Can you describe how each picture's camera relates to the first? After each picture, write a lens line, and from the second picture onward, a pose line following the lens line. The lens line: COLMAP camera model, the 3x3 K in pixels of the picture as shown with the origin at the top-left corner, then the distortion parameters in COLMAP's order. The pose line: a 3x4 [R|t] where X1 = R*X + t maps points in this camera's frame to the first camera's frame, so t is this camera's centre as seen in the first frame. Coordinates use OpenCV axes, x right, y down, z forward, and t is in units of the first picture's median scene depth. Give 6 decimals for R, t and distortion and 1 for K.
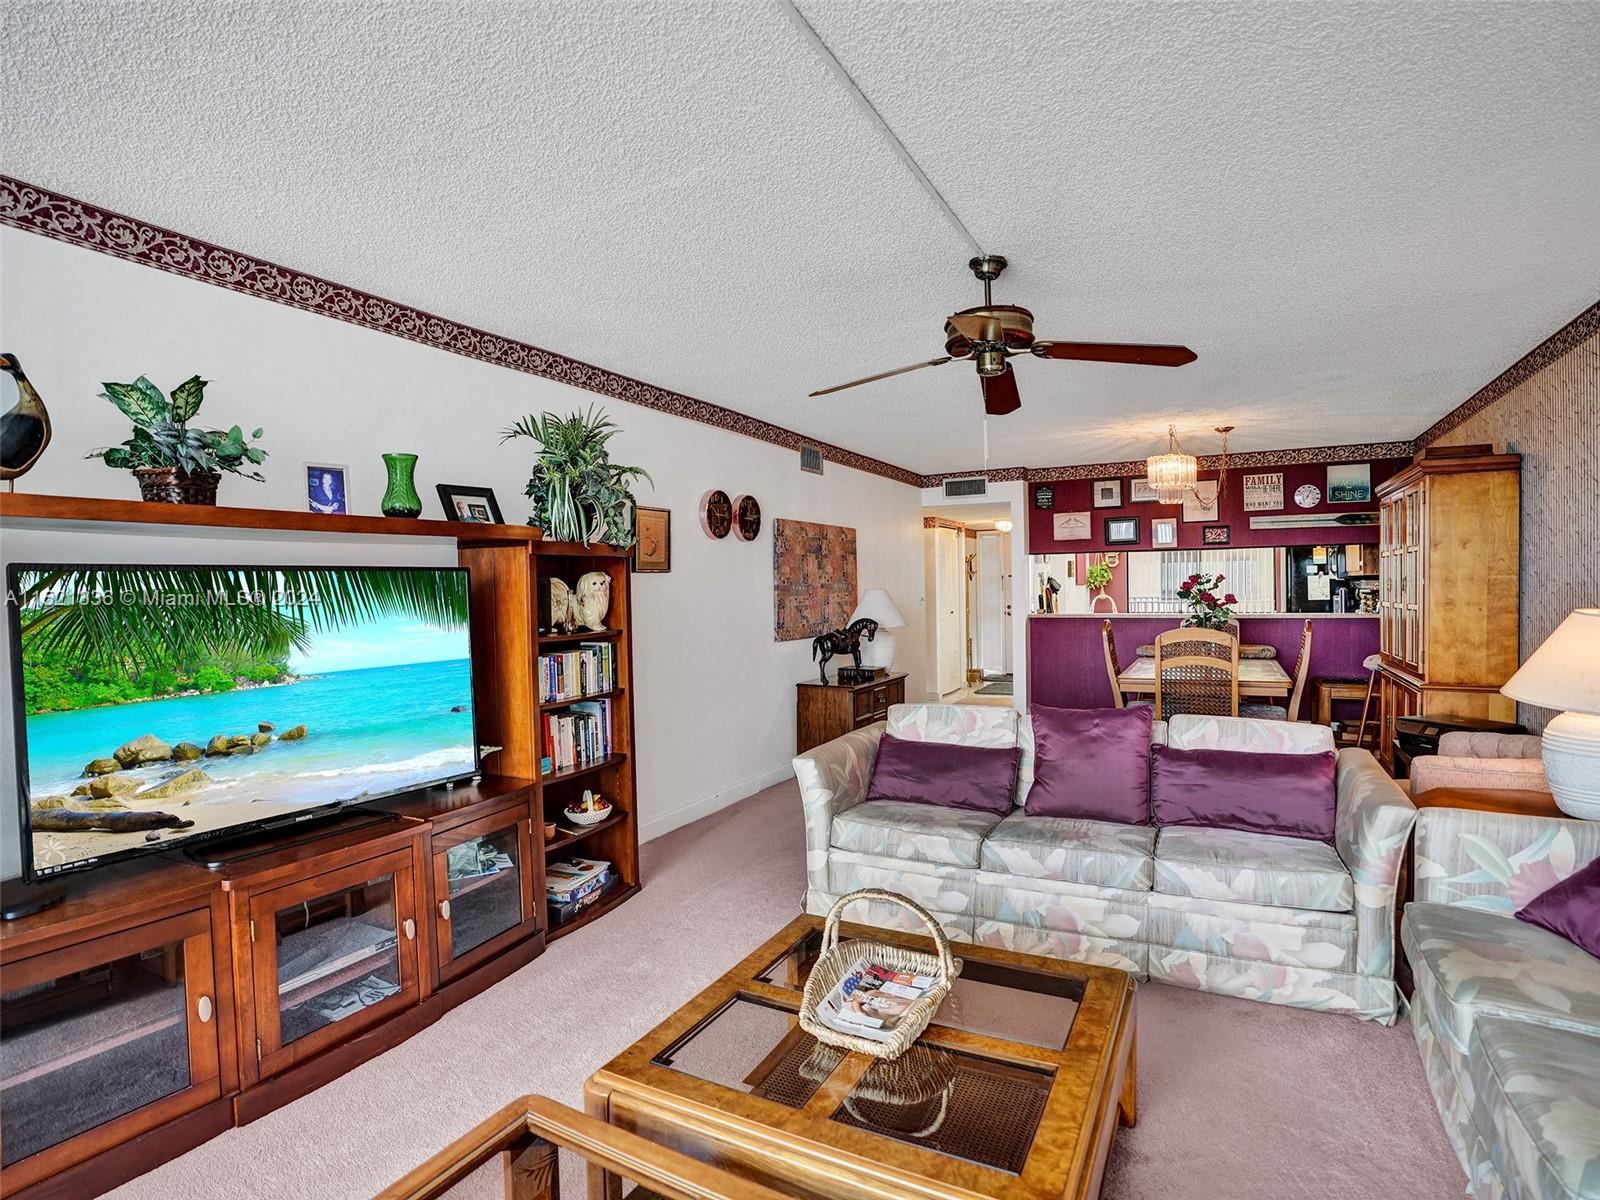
lens RADIAL K [[826.2, 0, 798.7], [0, 826.2, 598.6], [0, 0, 1]] dist [-0.079134, 0.033076]
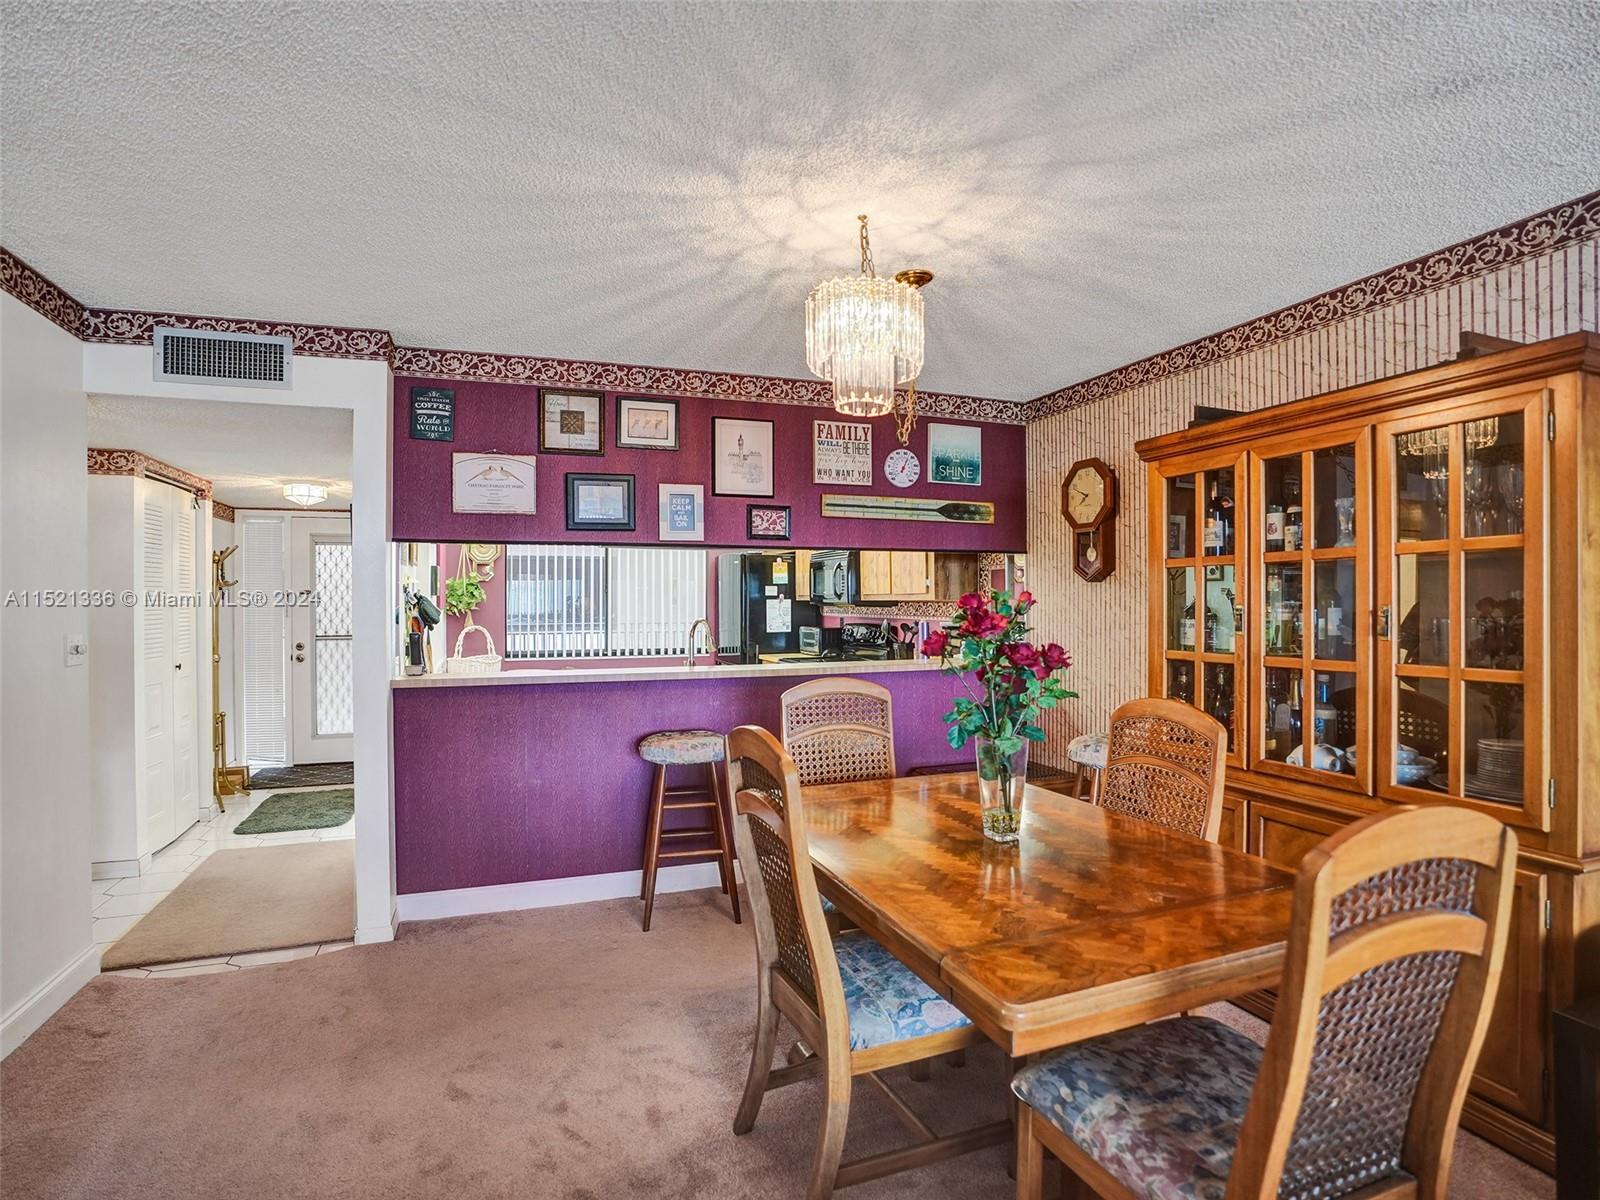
lens RADIAL K [[821.2, 0, 800.0], [0, 821.2, 600.0], [0, 0, 1]] dist [-0.073736, 0.028710]
pose [[0.663552, 0.015836, 0.747962, 0.244171], [0.002639, 0.999720, -0.023507, -0.028068], [-0.748125, 0.017572, 0.663325, 1.287670]]
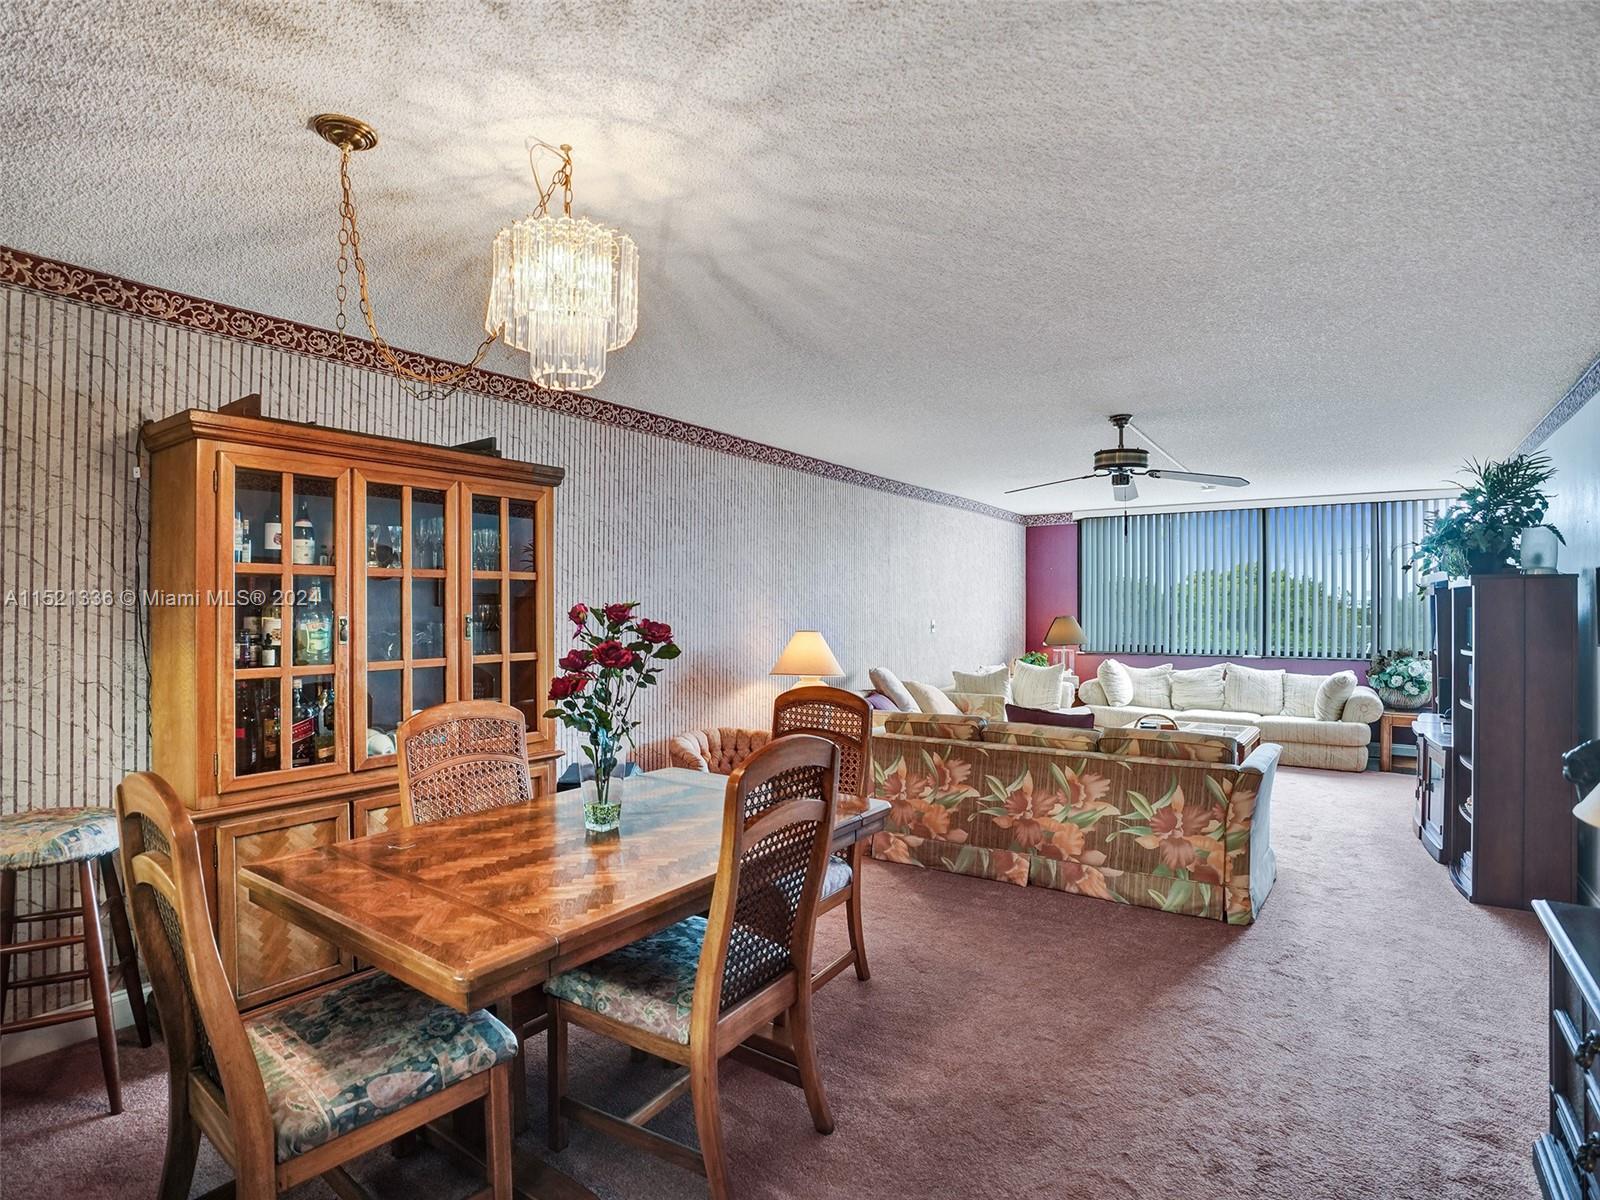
lens RADIAL K [[825.6, 0, 798.8], [0, 825.6, 599.2], [0, 0, 1]] dist [-0.059198, 0.030096]
pose [[-0.992277, 0.015295, 0.123093, 0.553743], [0.015909, 0.999865, 0.004005, -0.053152], [-0.123015, 0.005933, -0.992387, 2.215729]]
